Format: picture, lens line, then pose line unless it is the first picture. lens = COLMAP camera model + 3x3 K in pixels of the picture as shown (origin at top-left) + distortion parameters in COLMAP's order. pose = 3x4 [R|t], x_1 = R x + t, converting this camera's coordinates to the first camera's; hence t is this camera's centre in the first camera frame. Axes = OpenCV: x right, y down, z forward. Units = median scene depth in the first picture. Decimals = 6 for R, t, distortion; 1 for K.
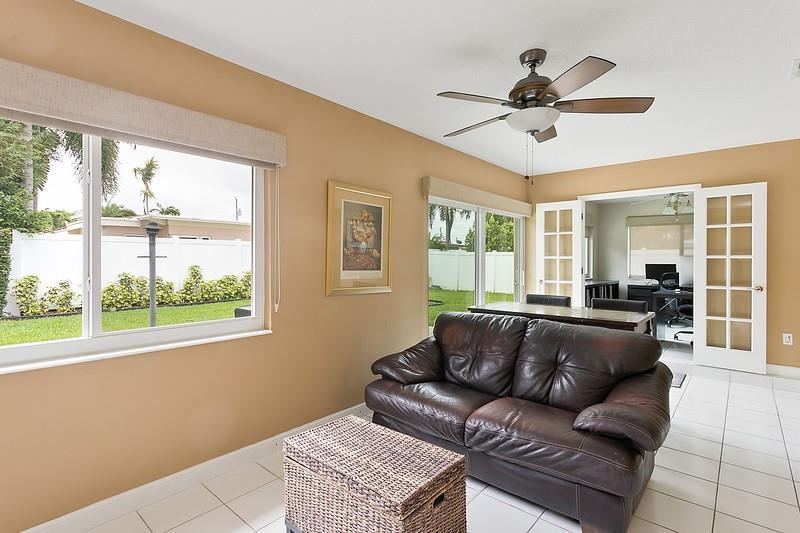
lens RADIAL K [[388.0, 0, 406.7], [0, 388.0, 261.8], [0, 0, 1]] dist [0.002194, 0.000204]
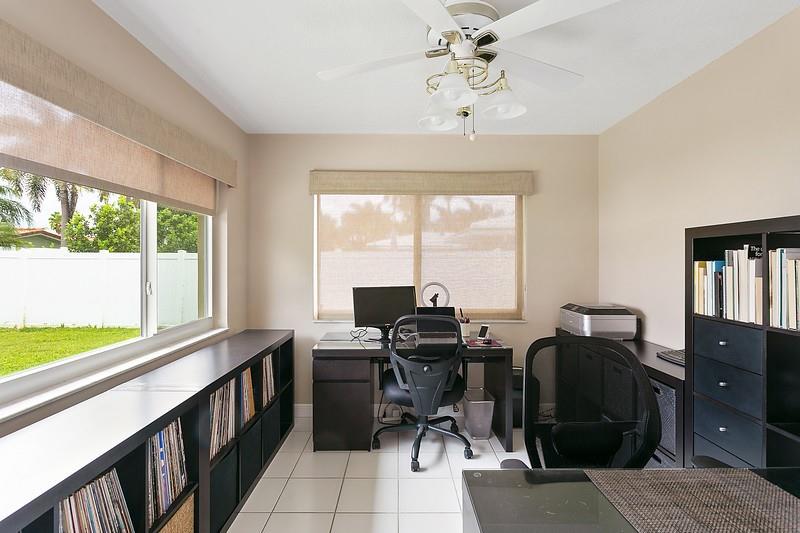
lens RADIAL K [[409.0, 0, 399.3], [0, 409.0, 263.1], [0, 0, 1]] dist [0.000328, 0.000152]
pose [[0.751836, -0.001763, 0.659348, 0.092906], [0.003217, 0.999994, -0.000994, -0.004292], [-0.659342, 0.002868, 0.751837, 0.162524]]
